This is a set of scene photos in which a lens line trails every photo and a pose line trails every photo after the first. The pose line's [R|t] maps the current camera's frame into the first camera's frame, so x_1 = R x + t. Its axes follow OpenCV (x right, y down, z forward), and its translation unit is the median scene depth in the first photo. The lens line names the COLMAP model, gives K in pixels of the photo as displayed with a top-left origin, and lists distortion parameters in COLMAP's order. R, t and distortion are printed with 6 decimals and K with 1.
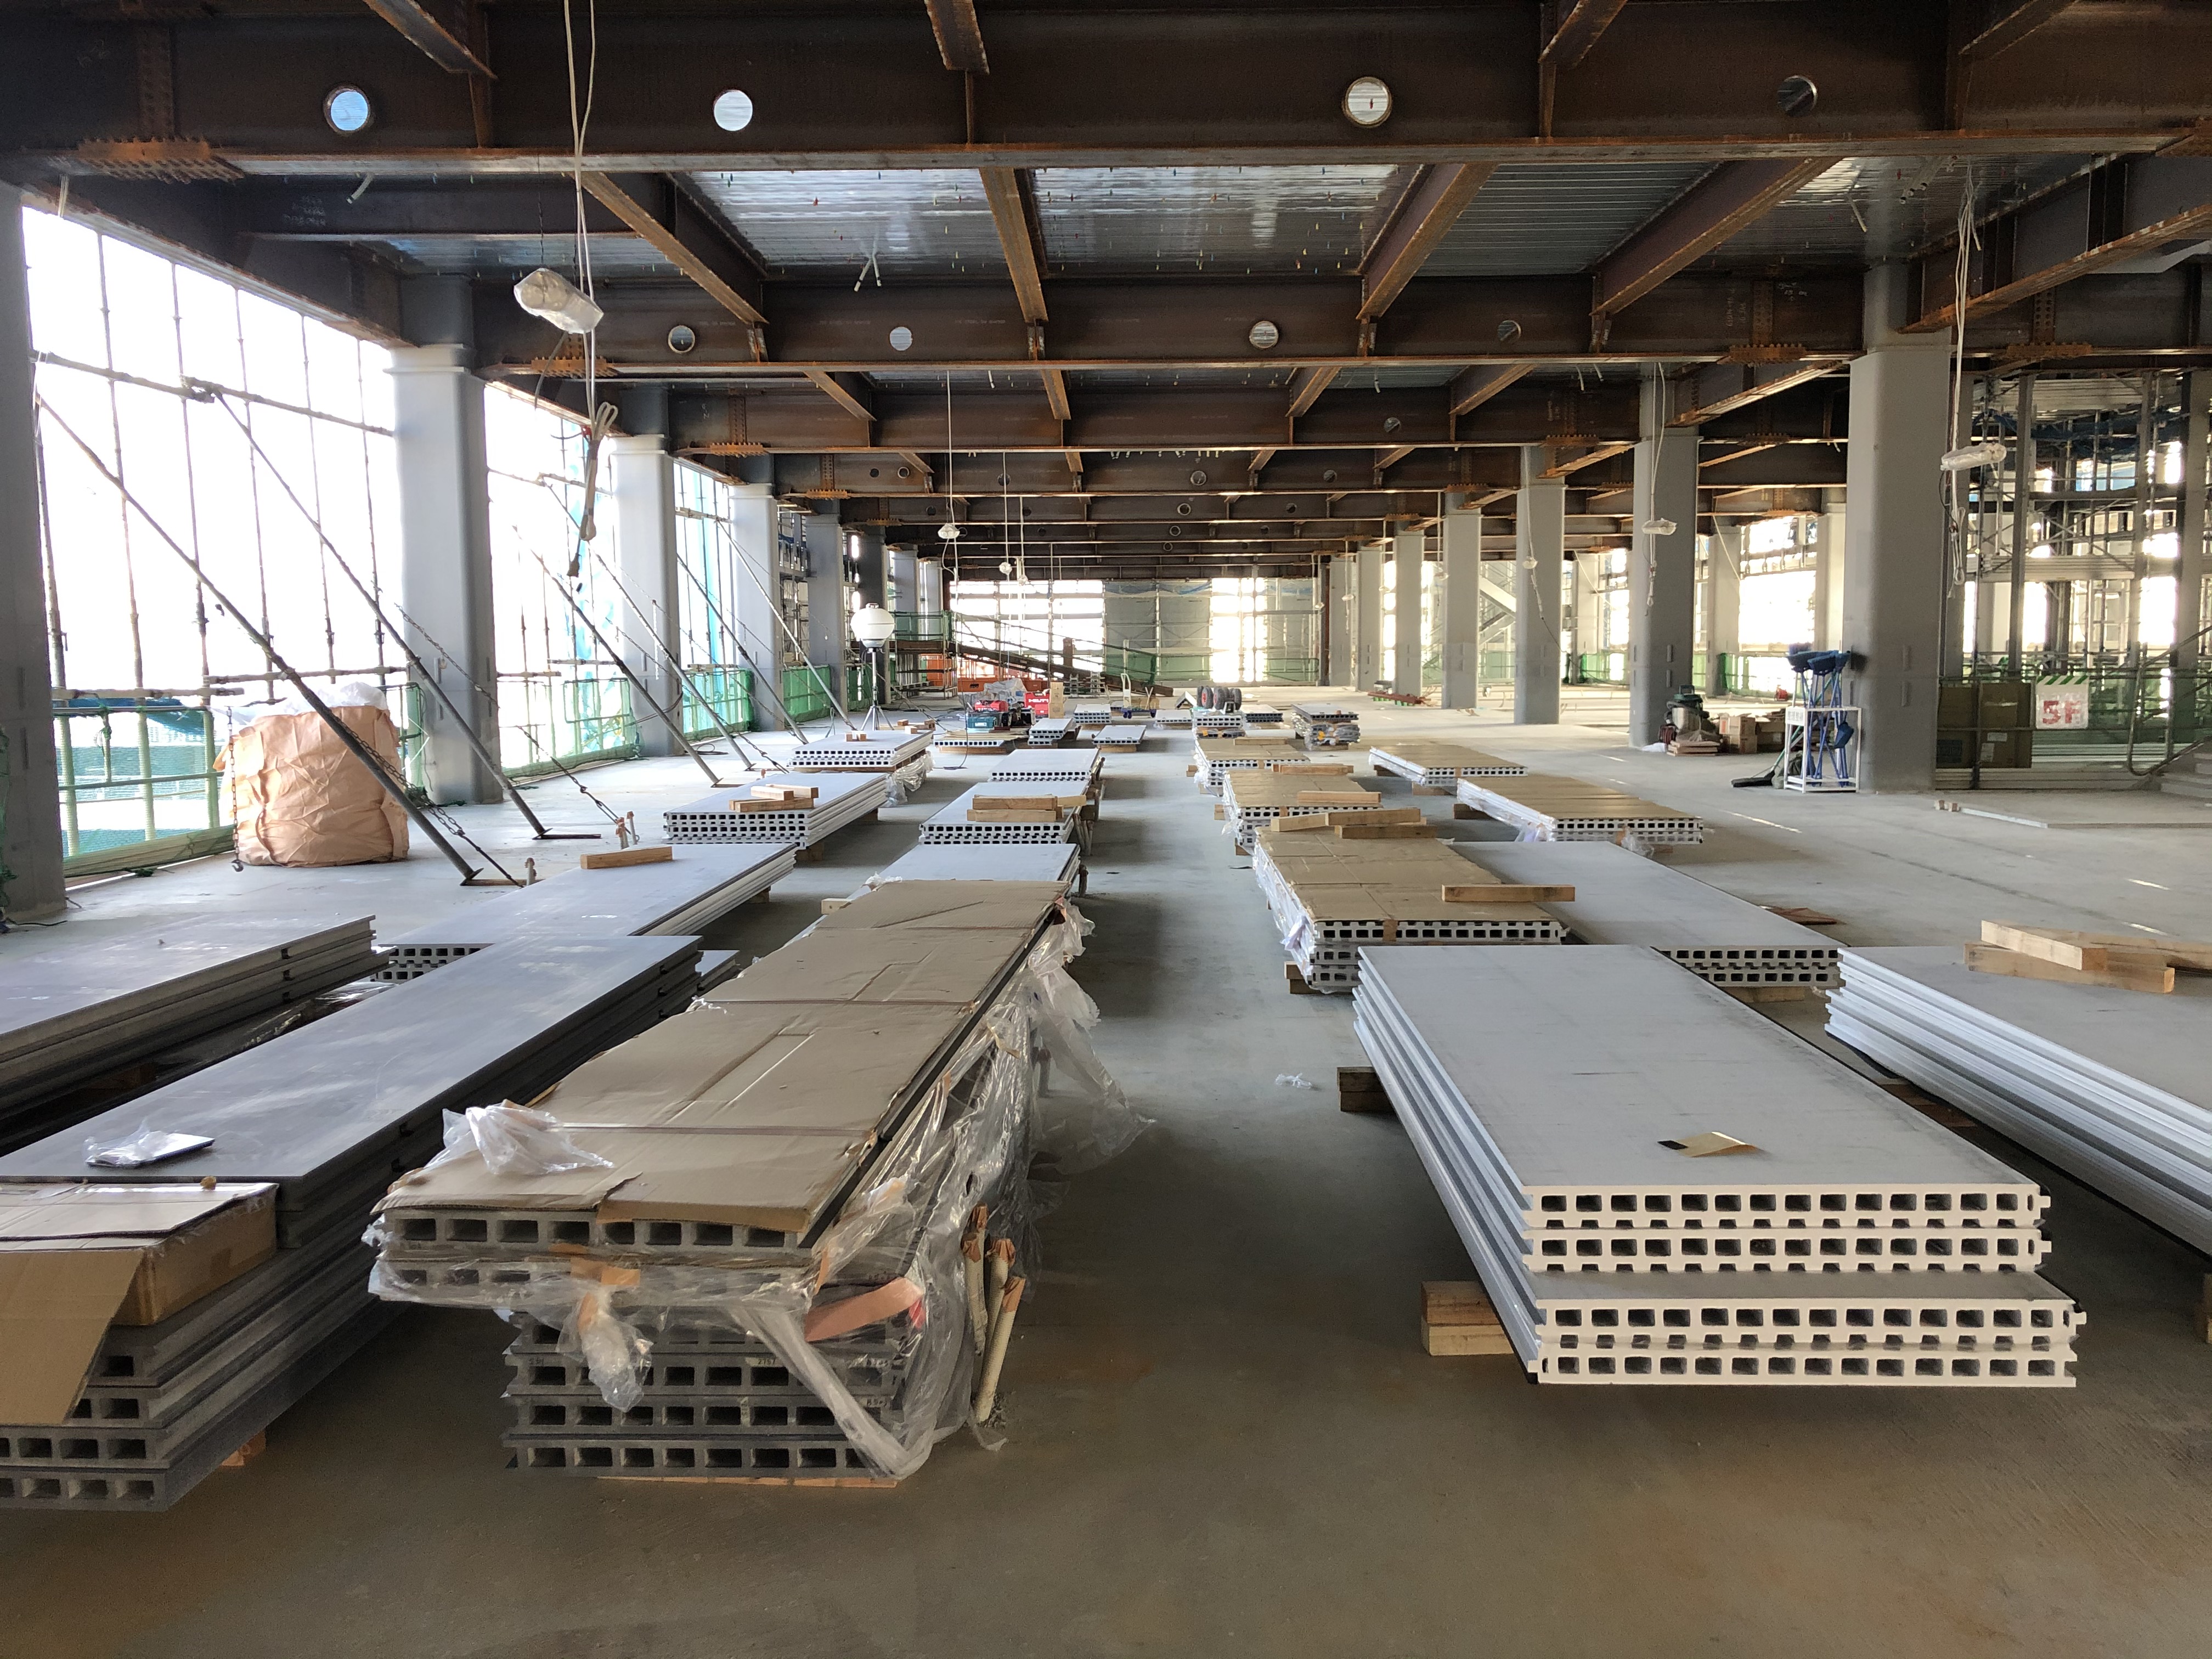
lens RADIAL K [[1852.9, 0, 1106.0], [0, 1852.9, 829.5], [0, 0, 1]] dist [-0.014086, 0.000006]
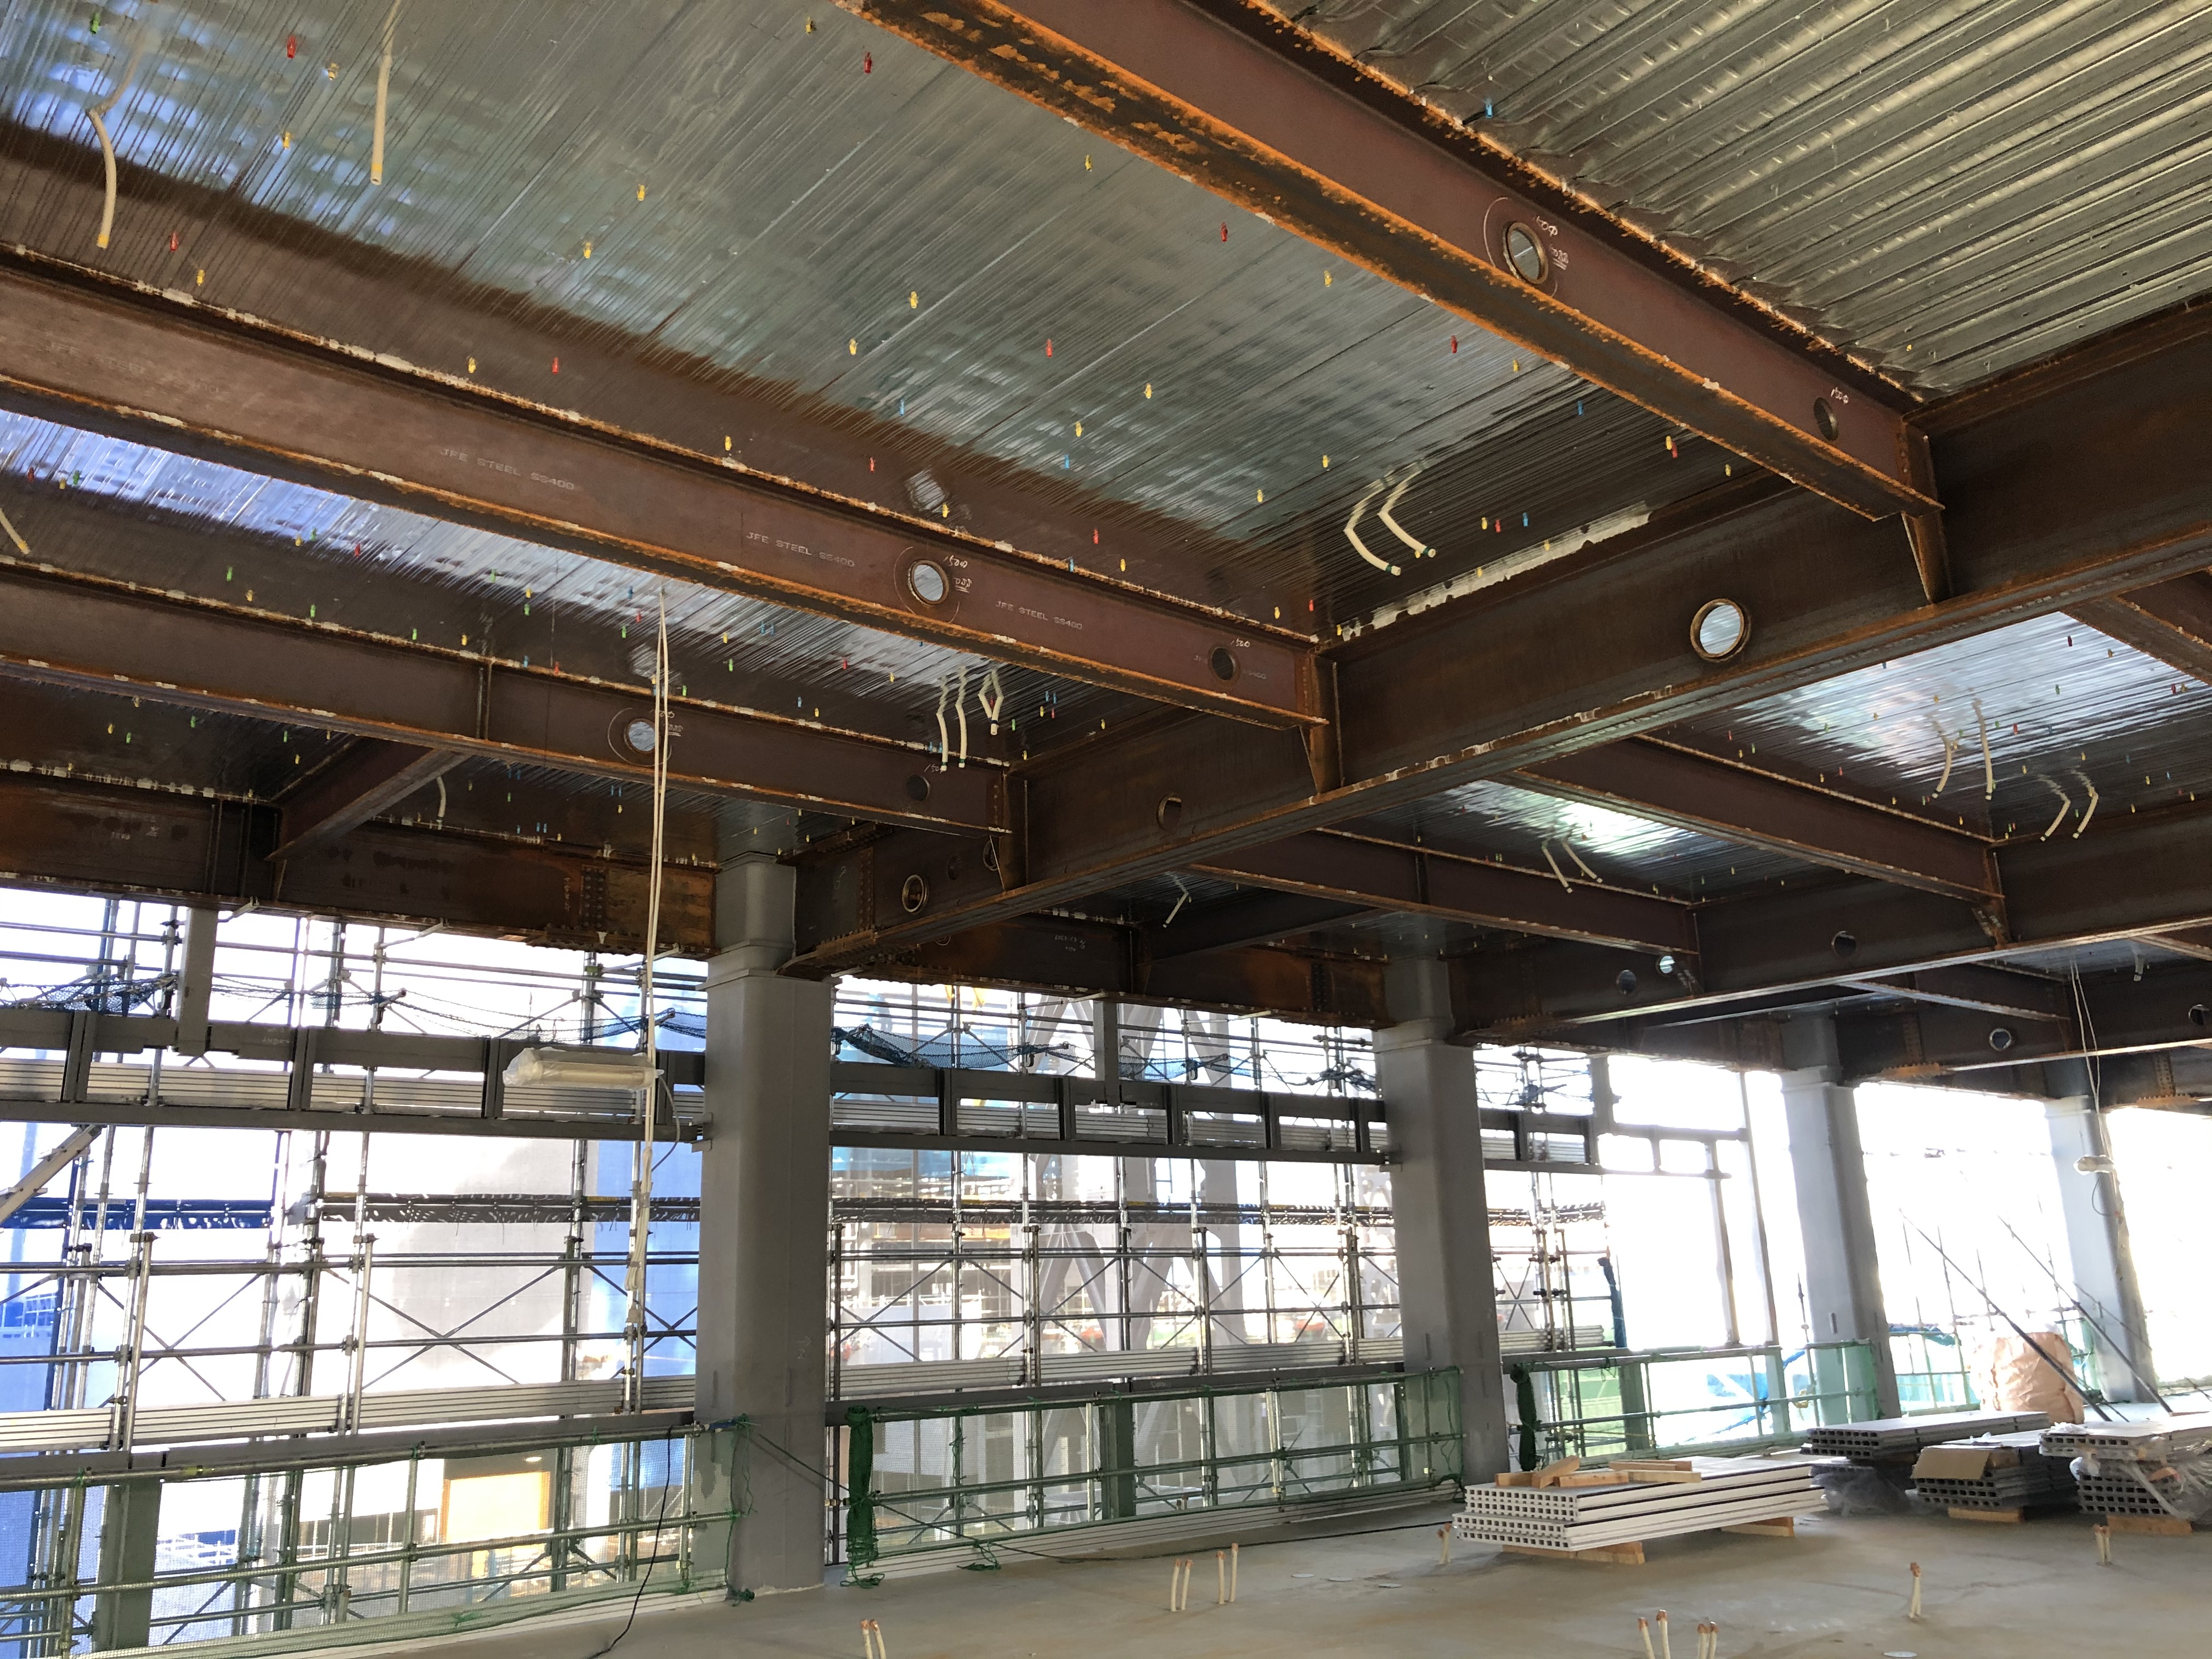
lens RADIAL K [[1806.1, 0, 1108.0], [0, 1806.1, 759.6], [0, 0, 1]] dist [0.003893, 0.005141]
pose [[0.657788, -0.224919, -0.718837, 0.389846], [-0.055095, 0.937448, -0.343737, 0.066445], [0.751185, 0.265711, 0.604251, -0.899698]]
